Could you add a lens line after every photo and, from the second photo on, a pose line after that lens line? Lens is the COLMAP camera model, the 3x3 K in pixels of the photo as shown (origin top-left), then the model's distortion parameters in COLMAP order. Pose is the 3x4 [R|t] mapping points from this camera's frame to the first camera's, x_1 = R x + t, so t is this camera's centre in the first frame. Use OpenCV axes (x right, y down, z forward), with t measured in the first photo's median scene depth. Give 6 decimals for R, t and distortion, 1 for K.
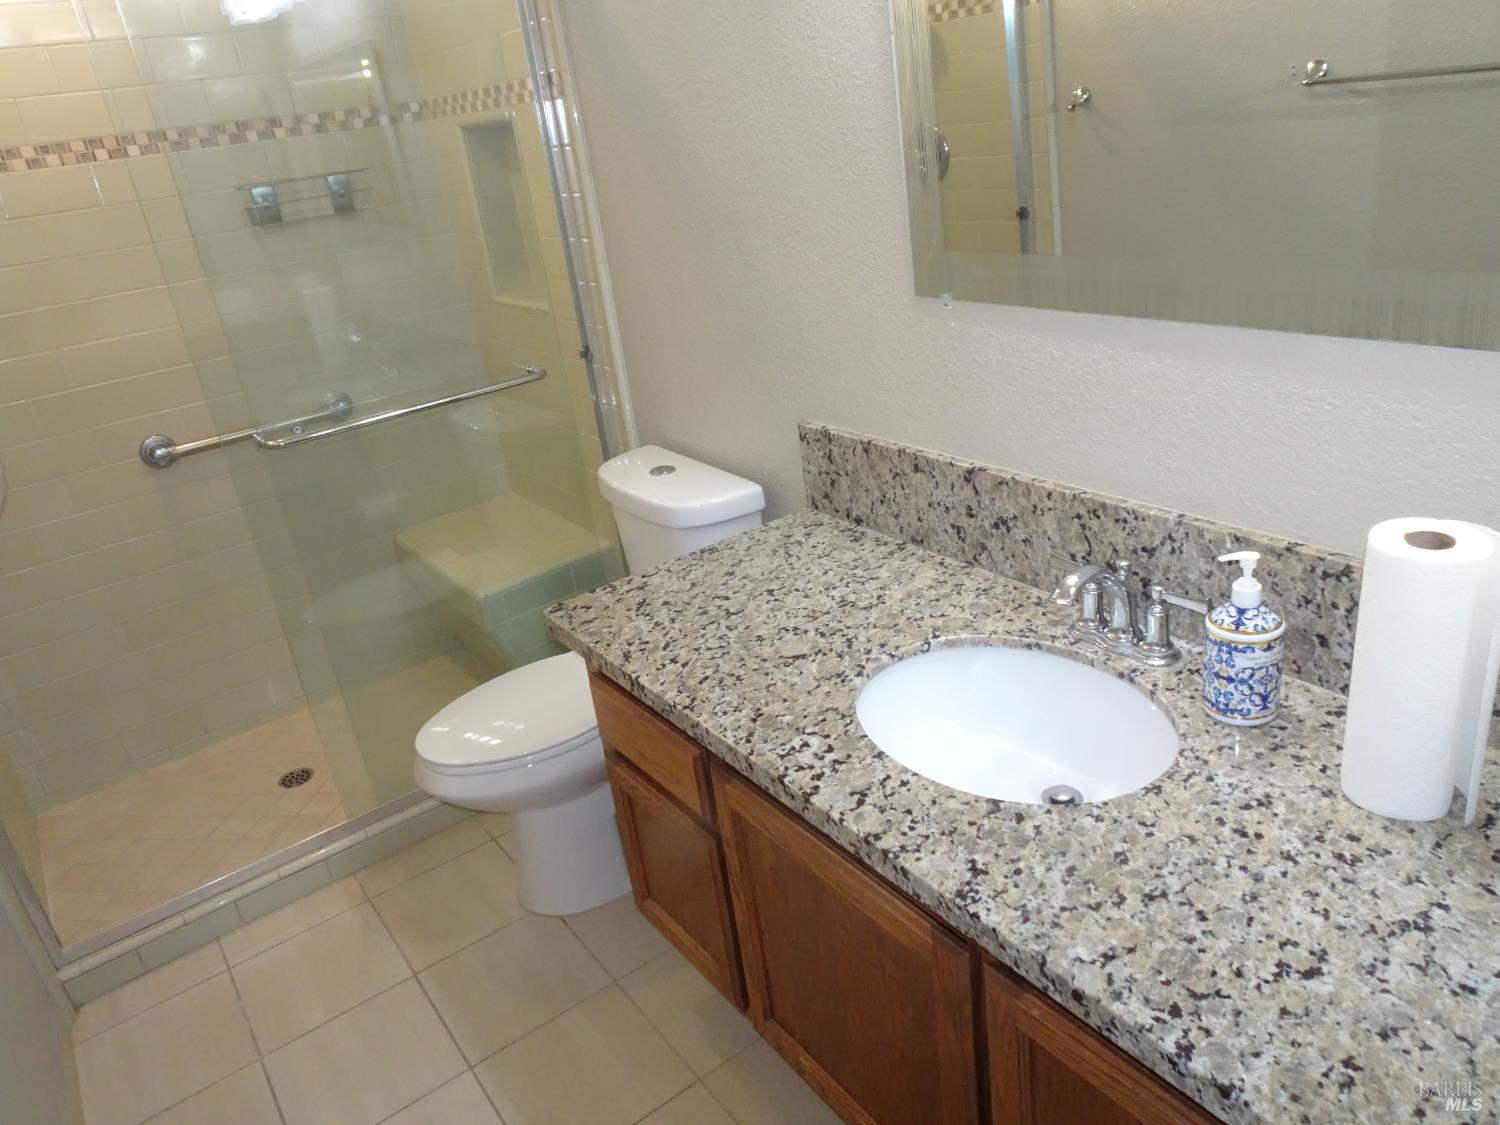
lens RADIAL K [[1072.8, 0, 749.8], [0, 1072.8, 564.1], [0, 0, 1]] dist [0.008017, 0.000247]
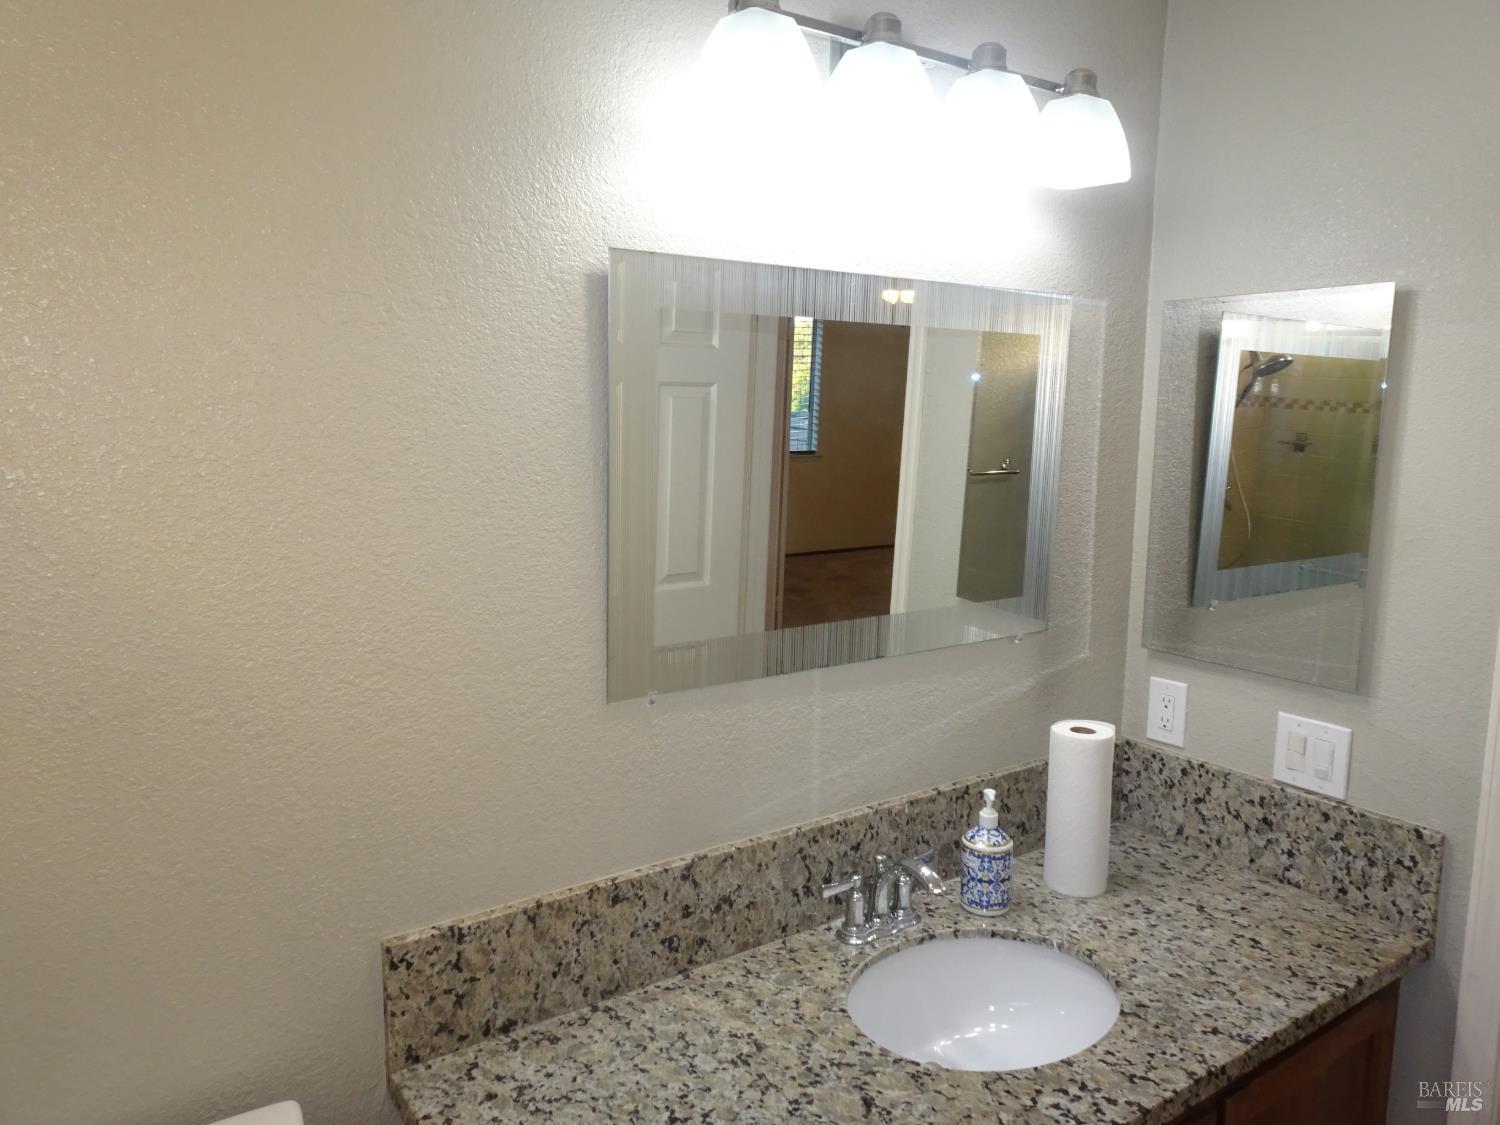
lens RADIAL K [[1072.8, 0, 747.9], [0, 1072.8, 558.8], [0, 0, 1]] dist [0.008017, 0.000247]
pose [[-0.000489, -0.015414, 0.999881, -0.671472], [0.388356, 0.921397, 0.014394, -0.301867], [-0.921509, 0.388317, 0.005536, 0.776039]]
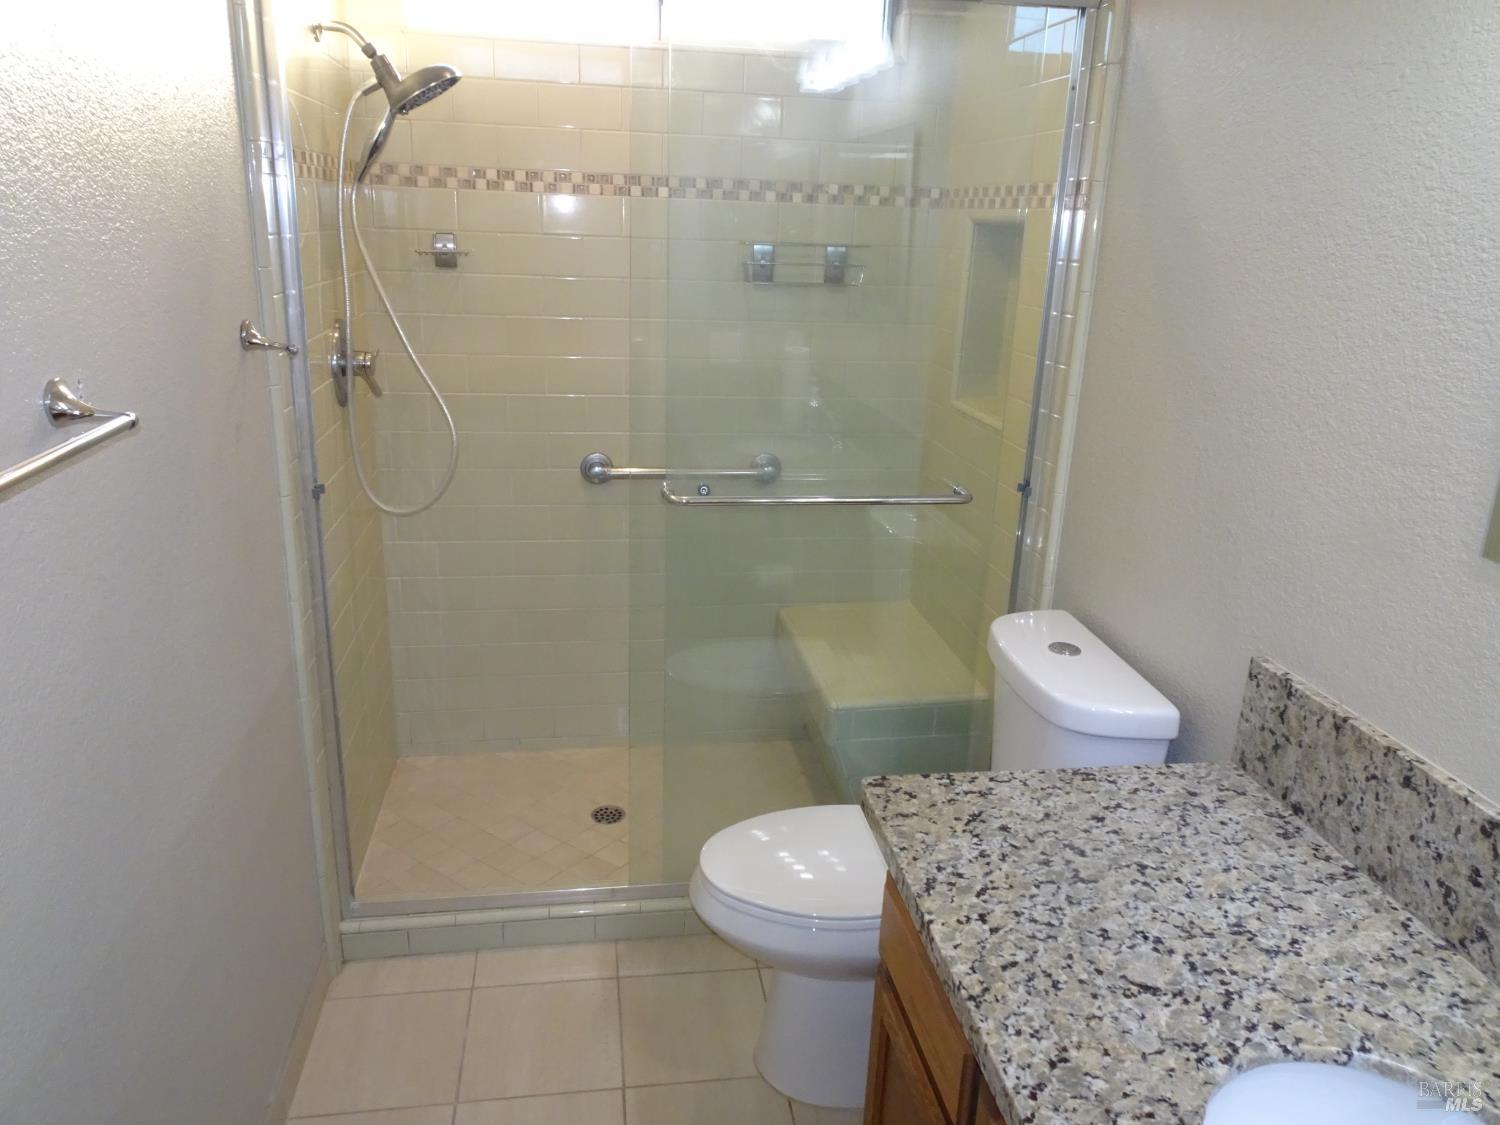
lens RADIAL K [[1072.8, 0, 747.4], [0, 1072.8, 562.4], [0, 0, 1]] dist [0.008017, 0.000247]
pose [[0.878278, 0.287703, -0.381910, 0.002031], [-0.316581, 0.948469, -0.013532, -0.077497], [0.358336, 0.132791, 0.924100, 0.161908]]
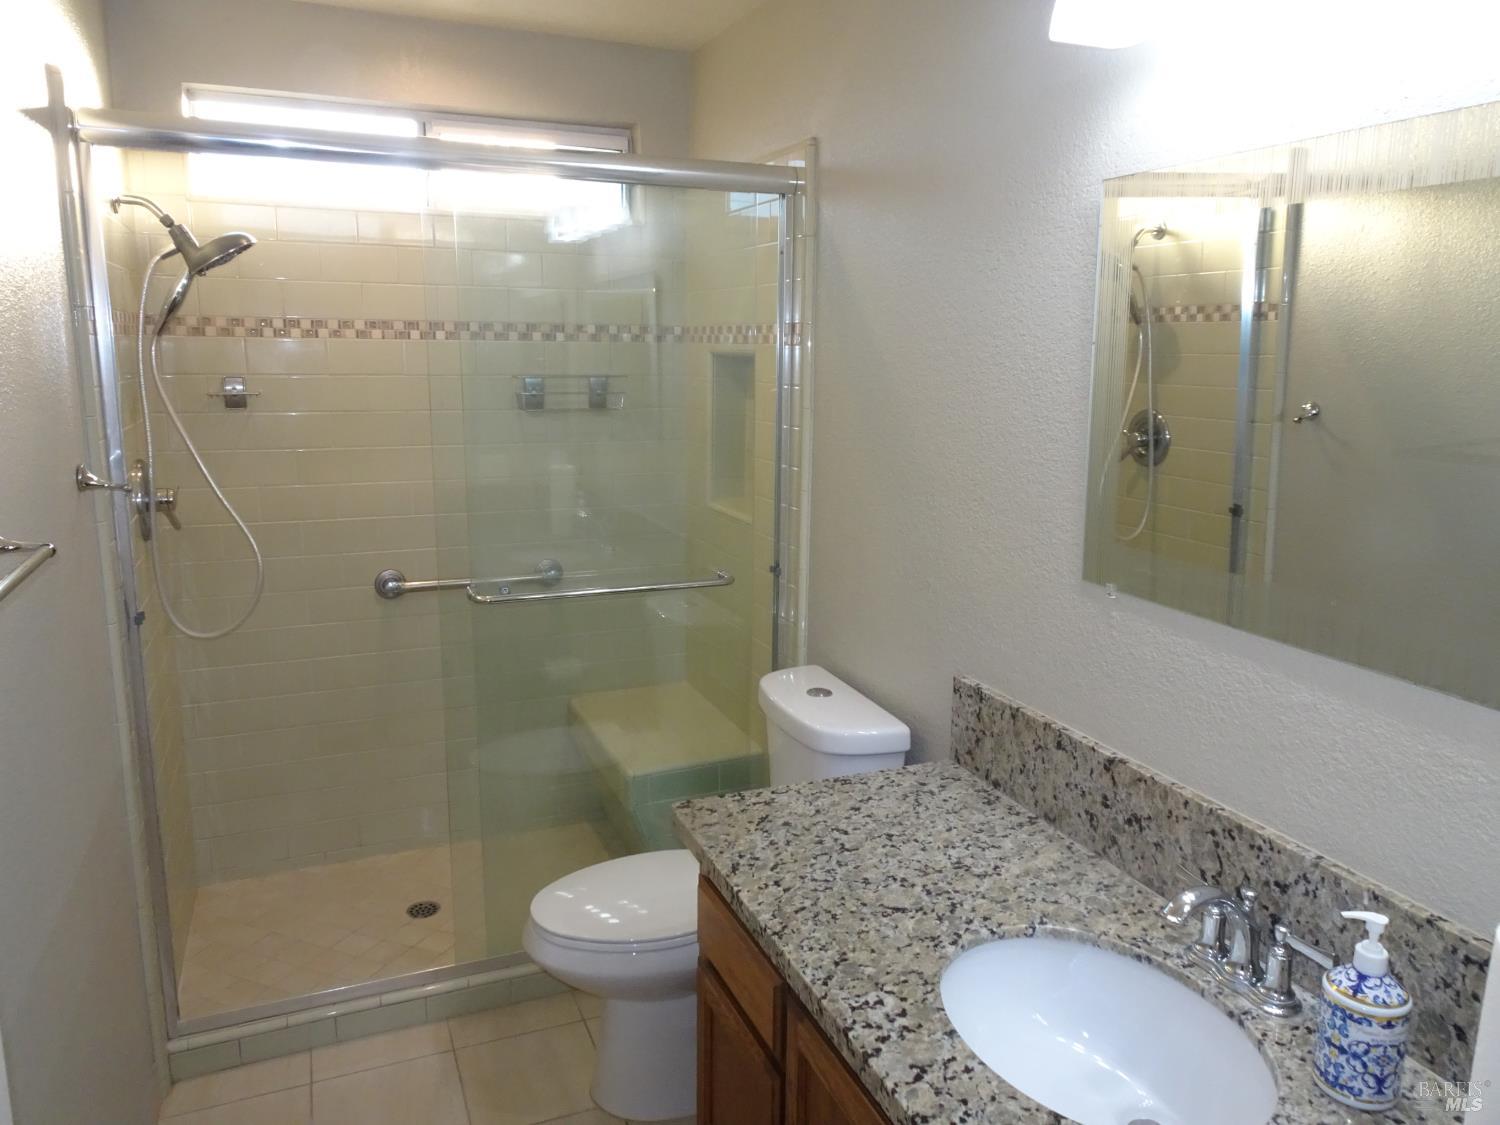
lens RADIAL K [[1072.8, 0, 747.6], [0, 1072.8, 562.3], [0, 0, 1]] dist [0.008017, 0.000247]
pose [[0.963772, 0.179481, -0.197306, 0.041615], [-0.214671, 0.960985, -0.174426, -0.016271], [0.158302, 0.210463, 0.964700, -0.042578]]
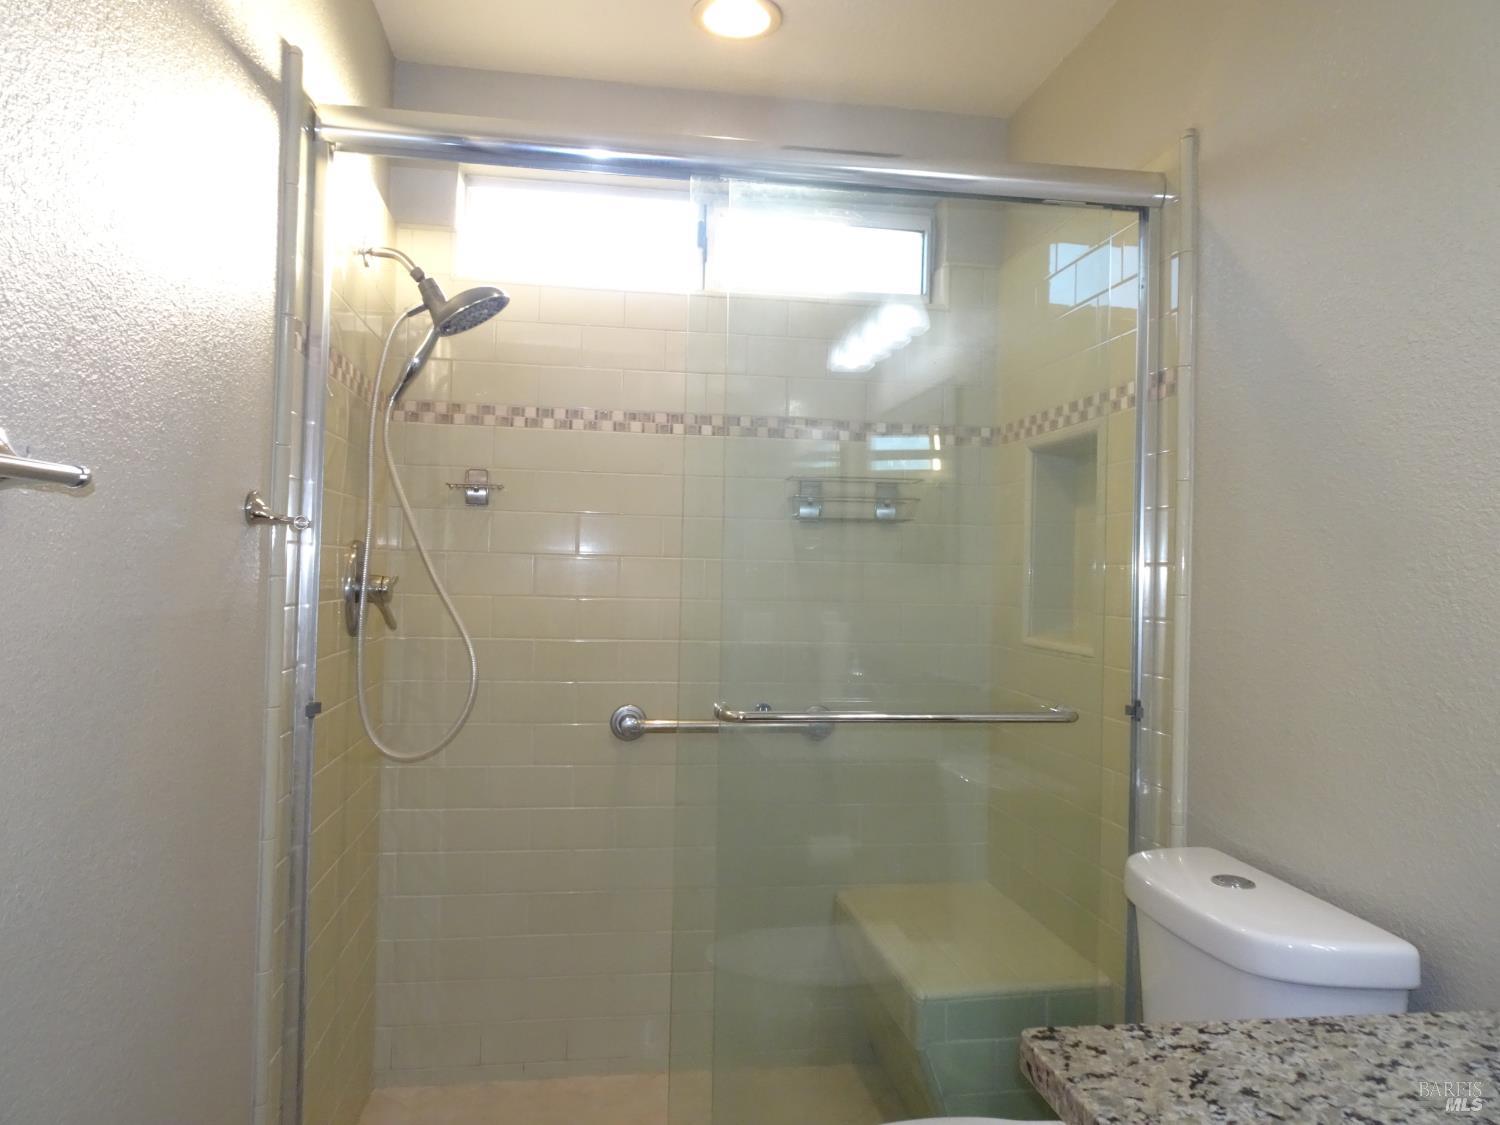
lens RADIAL K [[1072.8, 0, 751.5], [0, 1072.8, 559.0], [0, 0, 1]] dist [0.008017, 0.000247]
pose [[0.879926, 0.140748, -0.453784, -0.087704], [-0.305079, 0.899575, -0.312557, 0.039545], [0.364221, 0.413467, 0.834499, 0.322499]]
